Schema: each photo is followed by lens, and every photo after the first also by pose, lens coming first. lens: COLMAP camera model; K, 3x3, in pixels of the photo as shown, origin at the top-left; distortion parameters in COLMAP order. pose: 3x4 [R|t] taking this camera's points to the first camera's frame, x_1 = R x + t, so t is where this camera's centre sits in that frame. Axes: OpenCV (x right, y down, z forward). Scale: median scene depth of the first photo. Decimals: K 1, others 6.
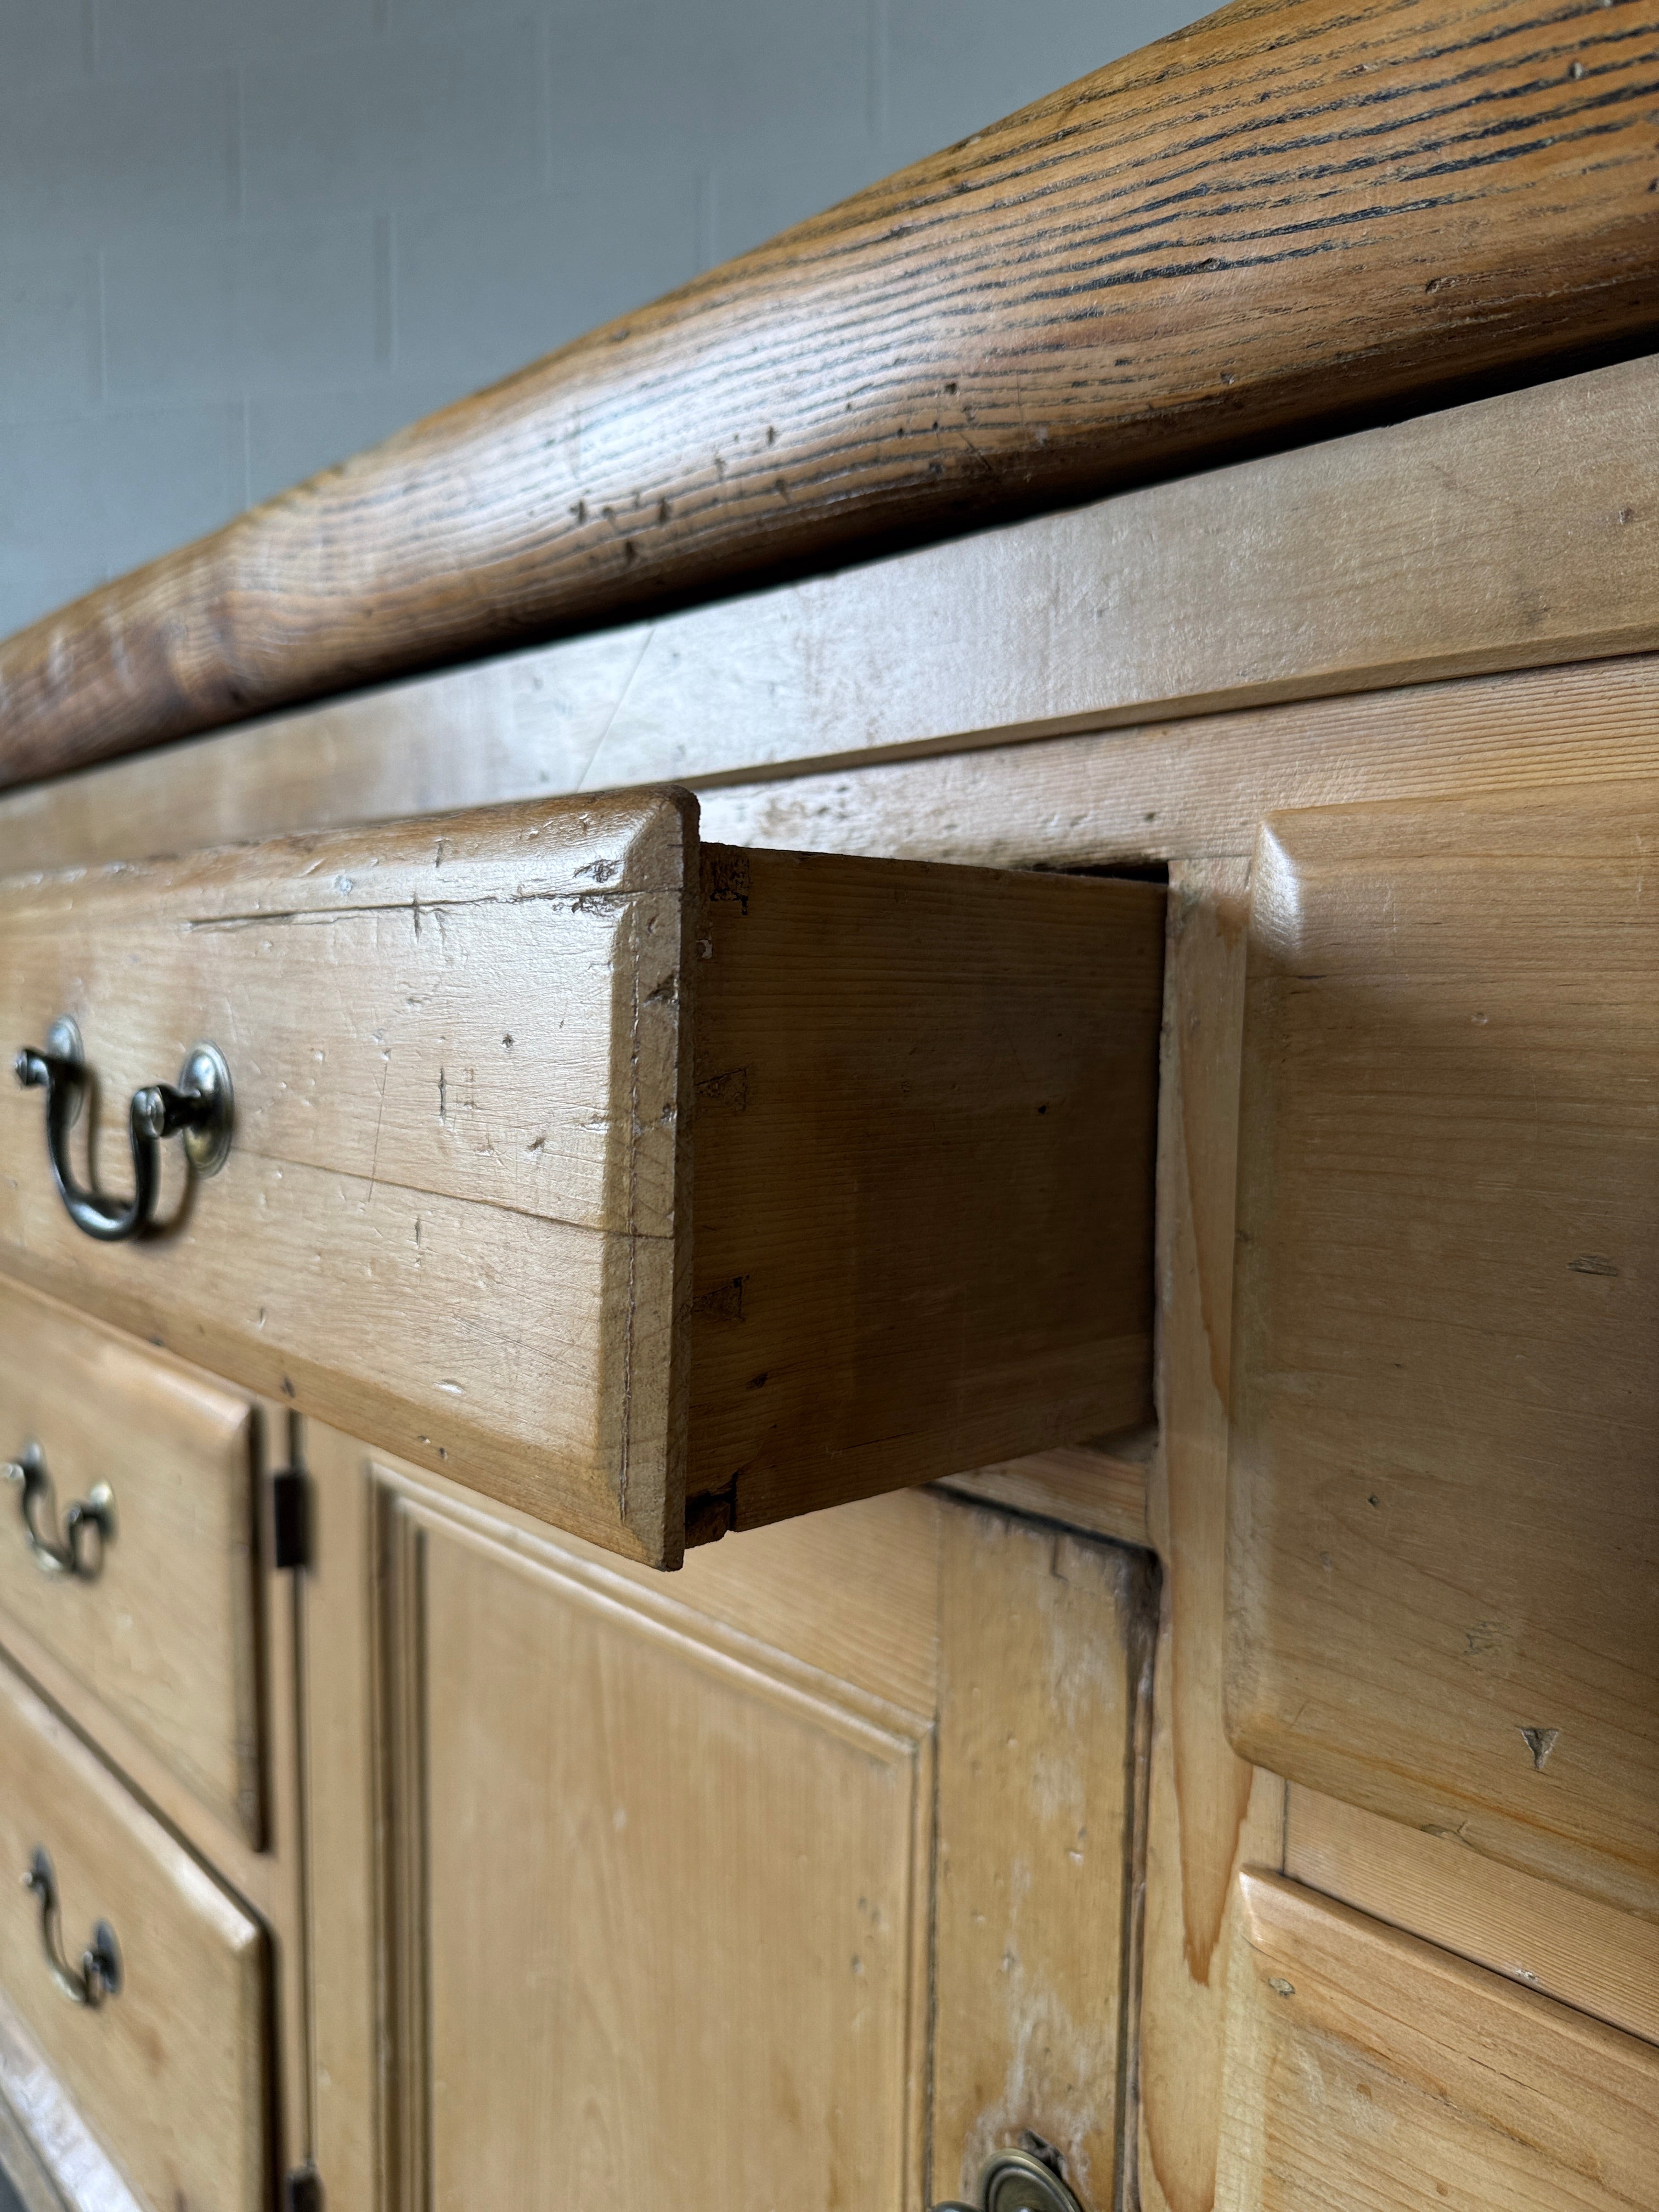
lens RADIAL K [[1633.6, 0, 813.6], [0, 1633.6, 1101.9], [0, 0, 1]] dist [-0.028101, 0.015424]
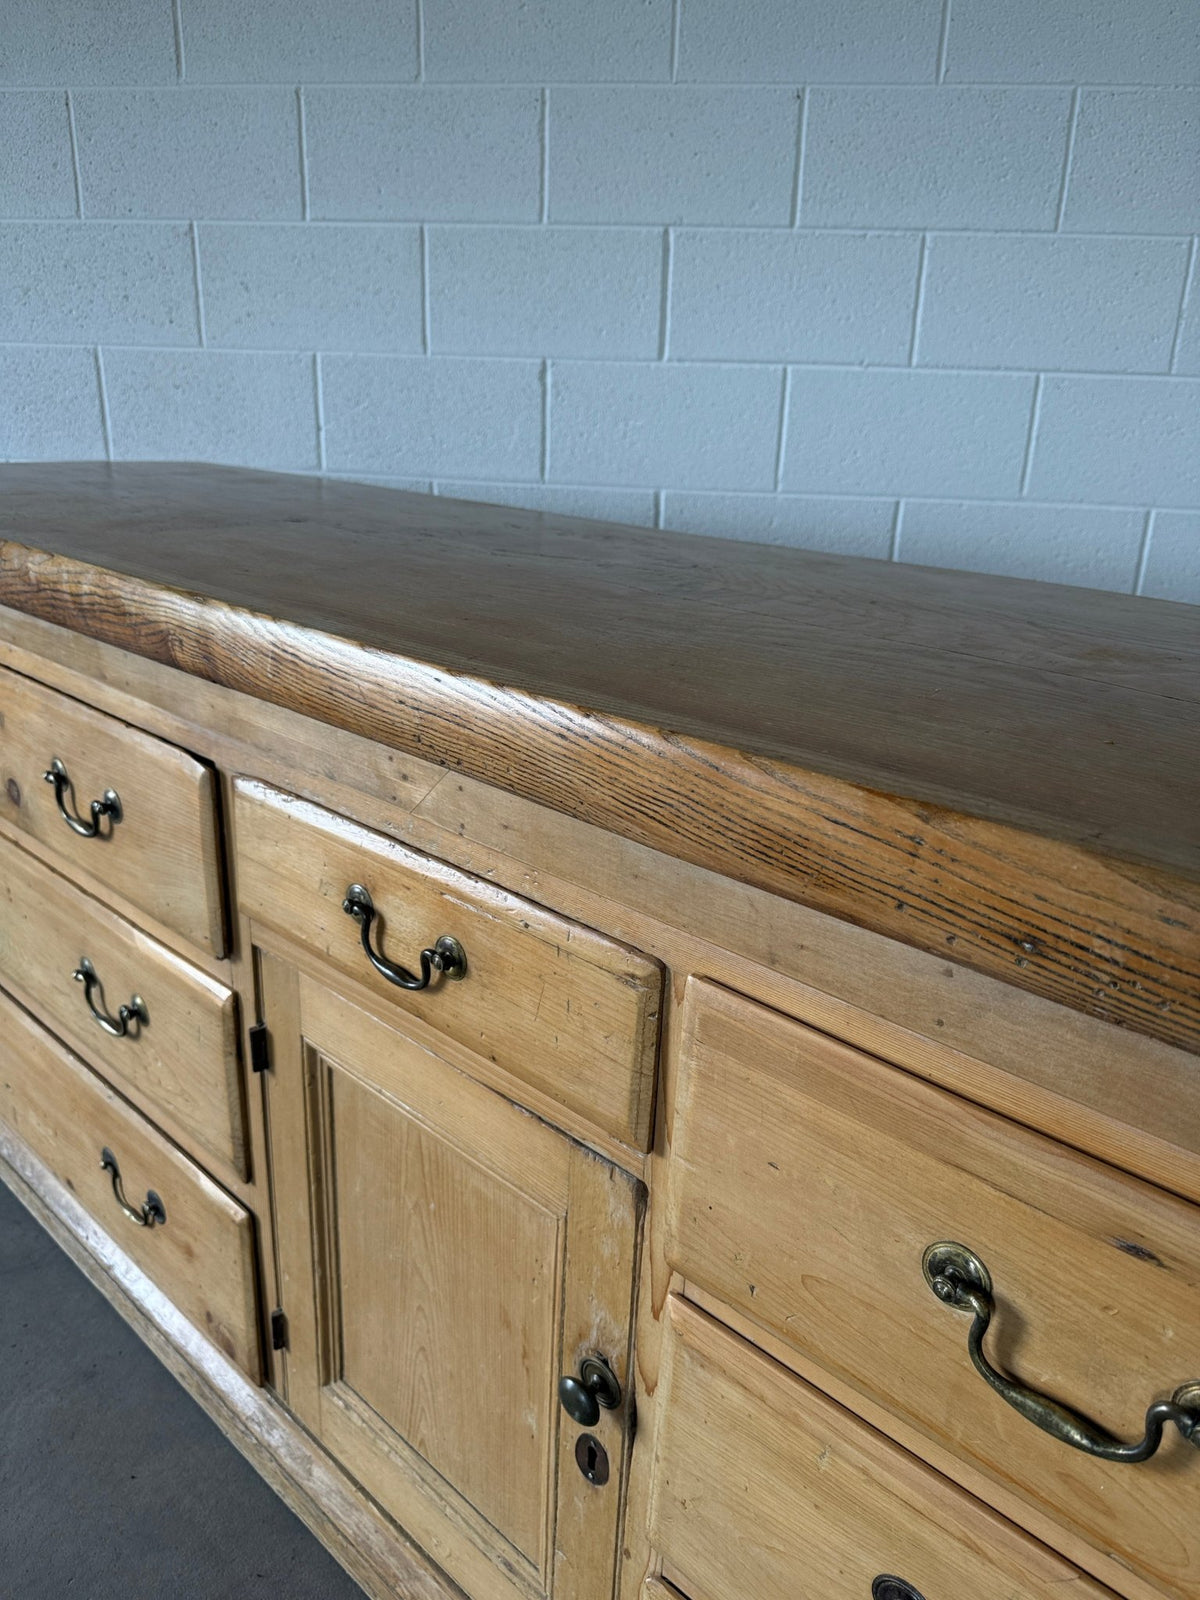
lens RADIAL K [[1144.9, 0, 603.3], [0, 1144.9, 799.7], [0, 0, 1]] dist [0.035345, -0.047915]
pose [[0.995557, -0.000290, 0.094164, -0.035111], [-0.025795, 0.960903, 0.275682, -0.689078], [-0.090562, -0.276886, 0.956626, -0.524135]]
